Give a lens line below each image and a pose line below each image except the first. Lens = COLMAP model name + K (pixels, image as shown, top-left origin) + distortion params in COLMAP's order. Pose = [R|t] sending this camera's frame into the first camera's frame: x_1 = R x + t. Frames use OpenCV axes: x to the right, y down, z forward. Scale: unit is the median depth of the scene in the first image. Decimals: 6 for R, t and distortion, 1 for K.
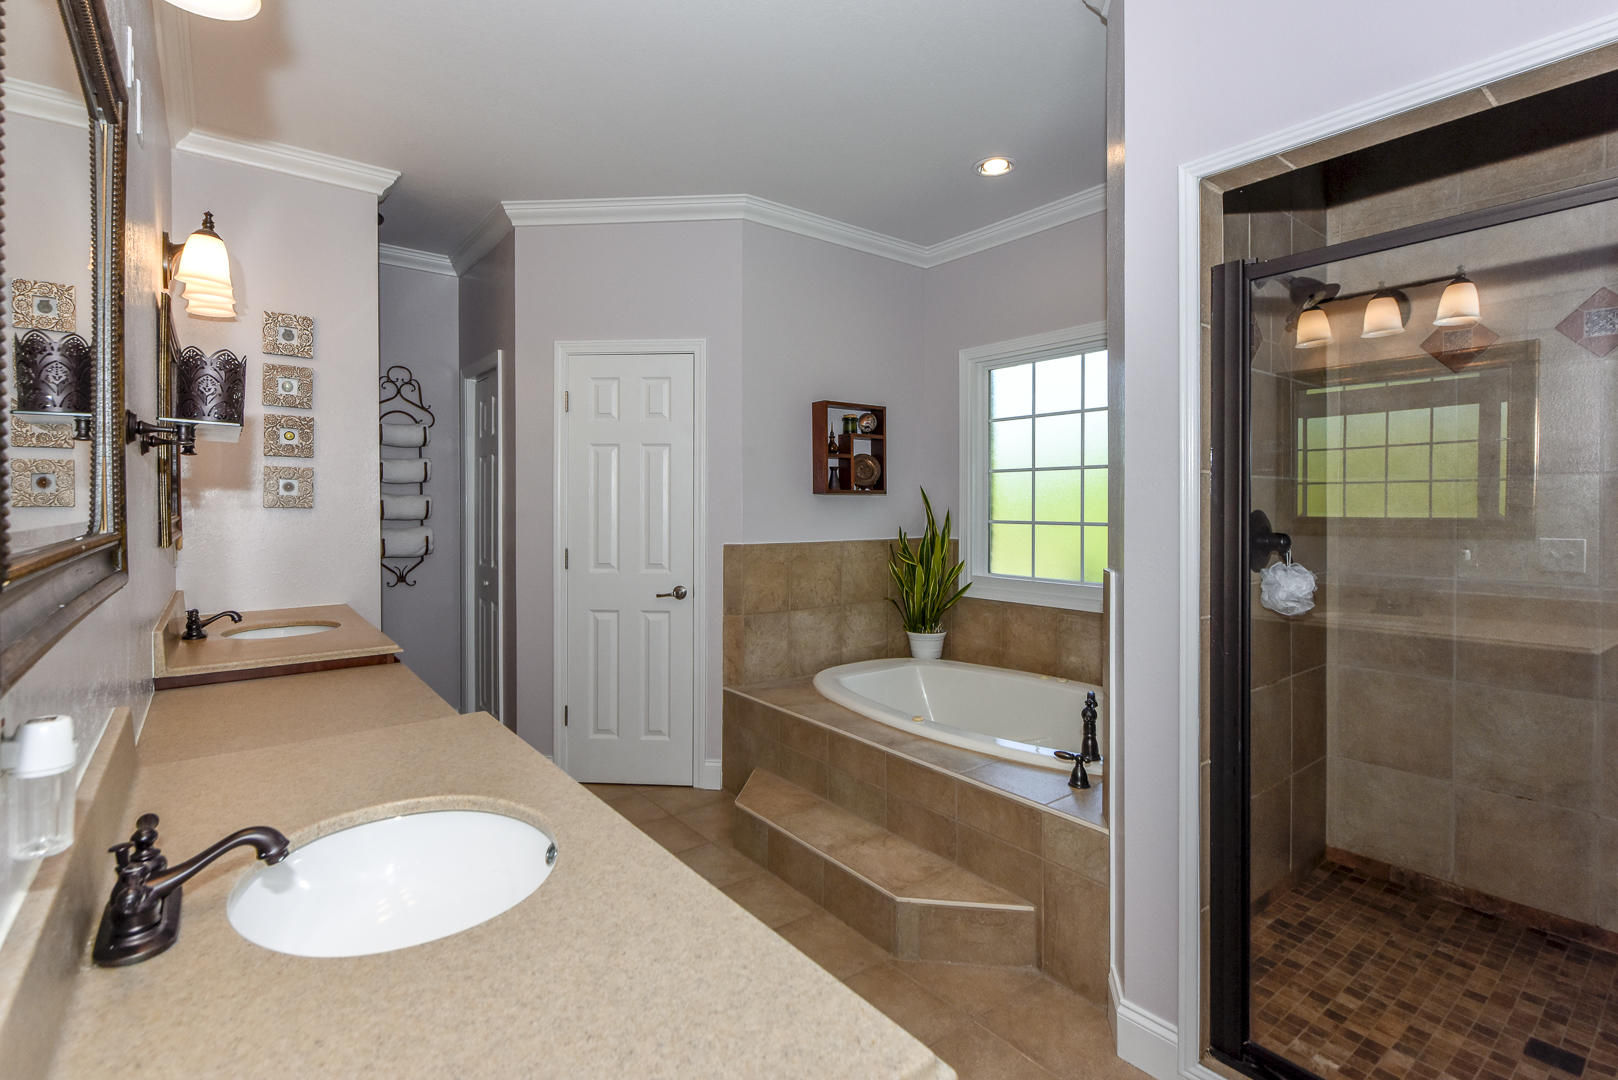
lens RADIAL K [[770.7, 0, 840.9], [0, 770.7, 512.3], [0, 0, 1]] dist [0.000857, -0.002038]
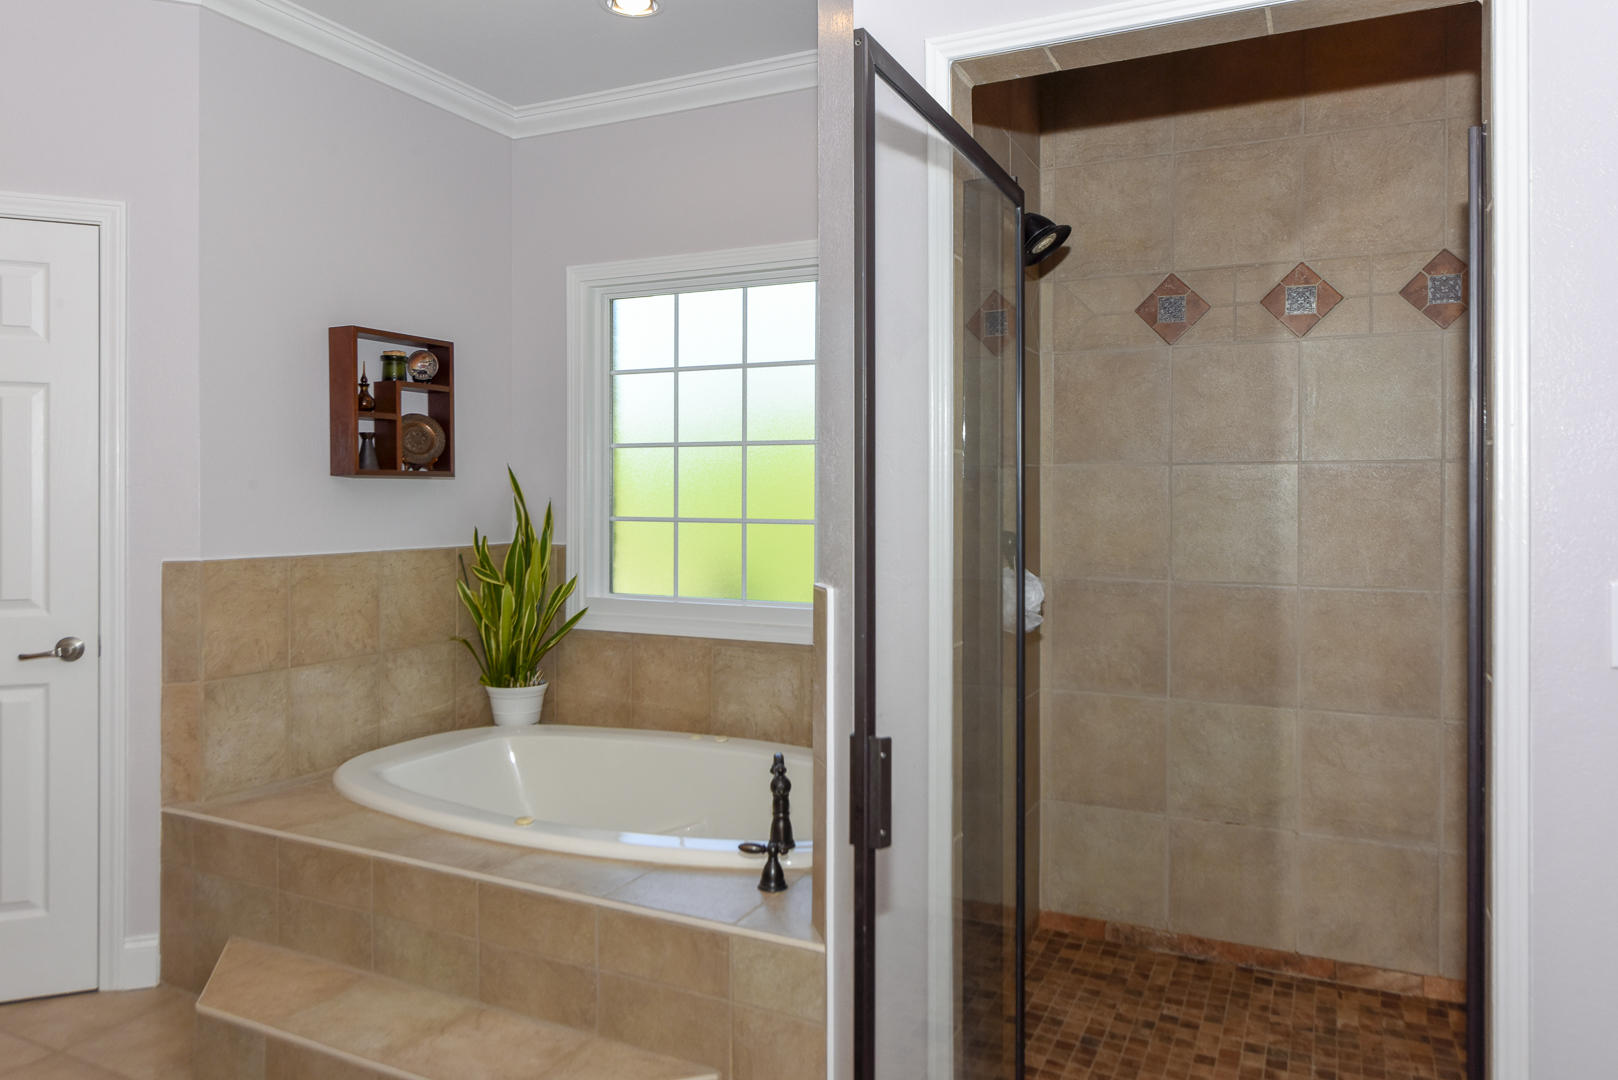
lens RADIAL K [[1066.4, 0, 851.4], [0, 1066.4, 506.2], [0, 0, 1]] dist [0.003255, -0.000275]
pose [[0.898819, -0.001766, 0.438316, -0.046103], [0.001055, 0.999998, 0.001866, -0.000965], [-0.438318, -0.001215, 0.898819, 0.062494]]
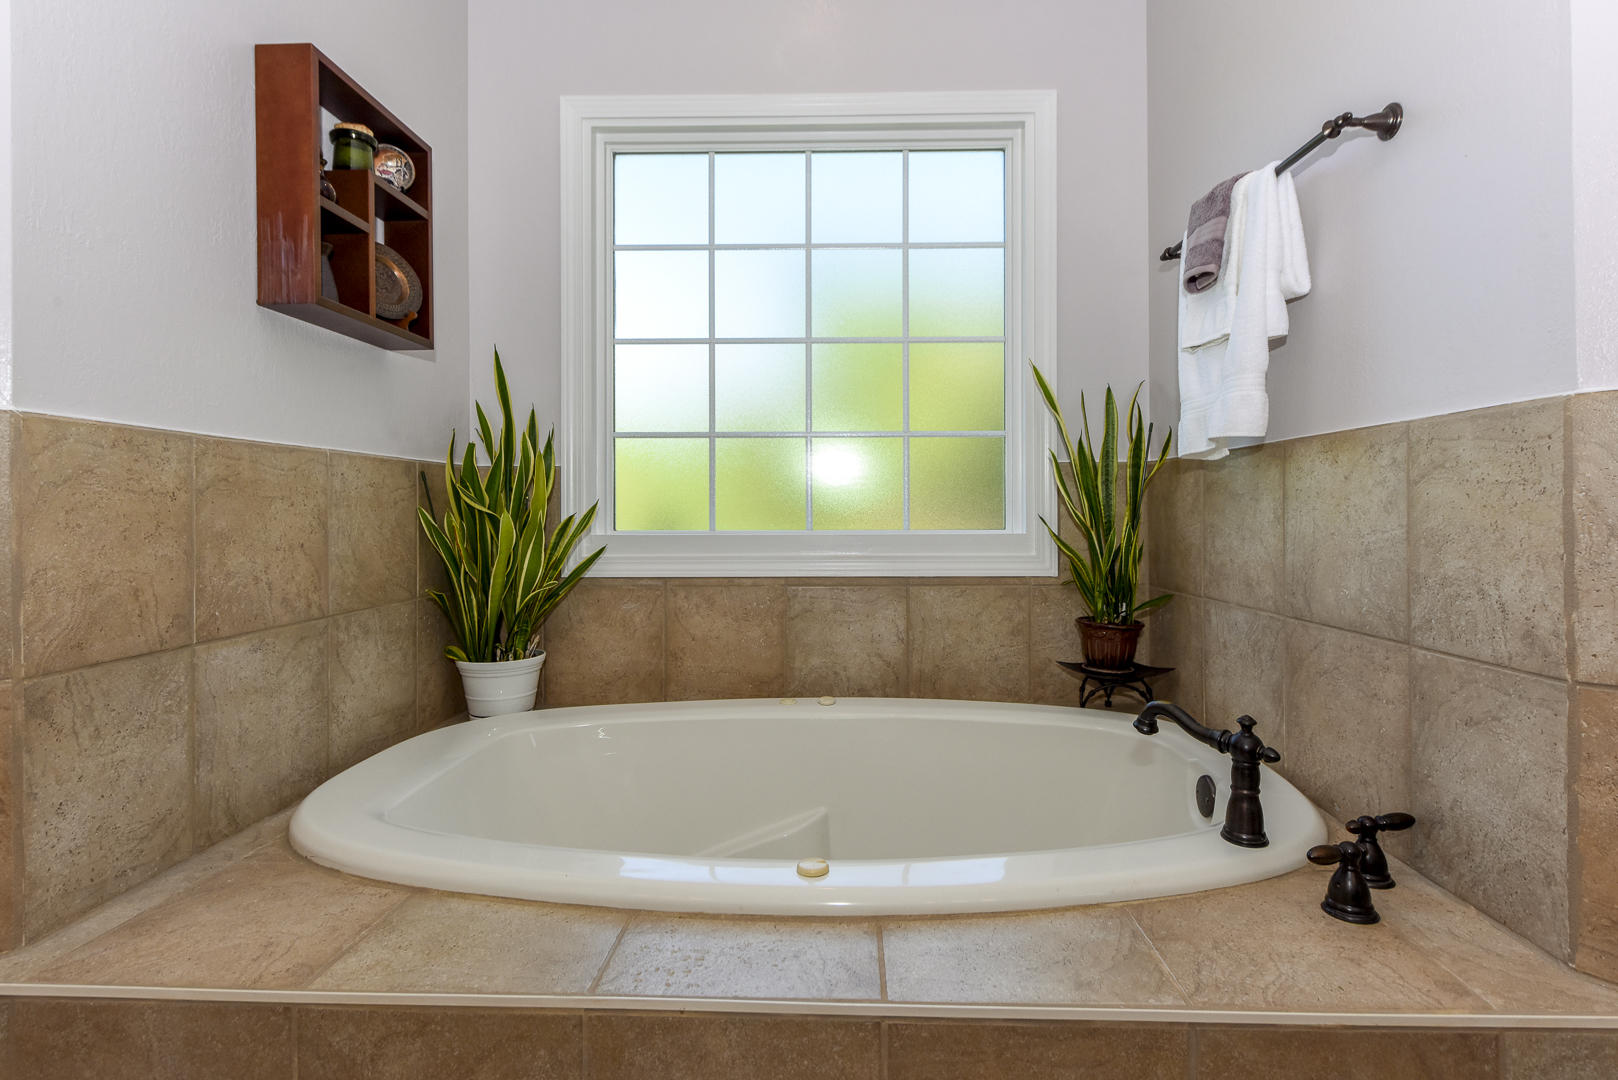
lens RADIAL K [[790.1, 0, 823.2], [0, 790.1, 509.5], [0, 0, 1]] dist [0.001506, -0.002671]
pose [[0.651083, -0.003065, 0.759000, -0.183124], [0.012276, 0.999904, -0.006494, 0.096494], [-0.758907, 0.013546, 0.651058, 0.736901]]
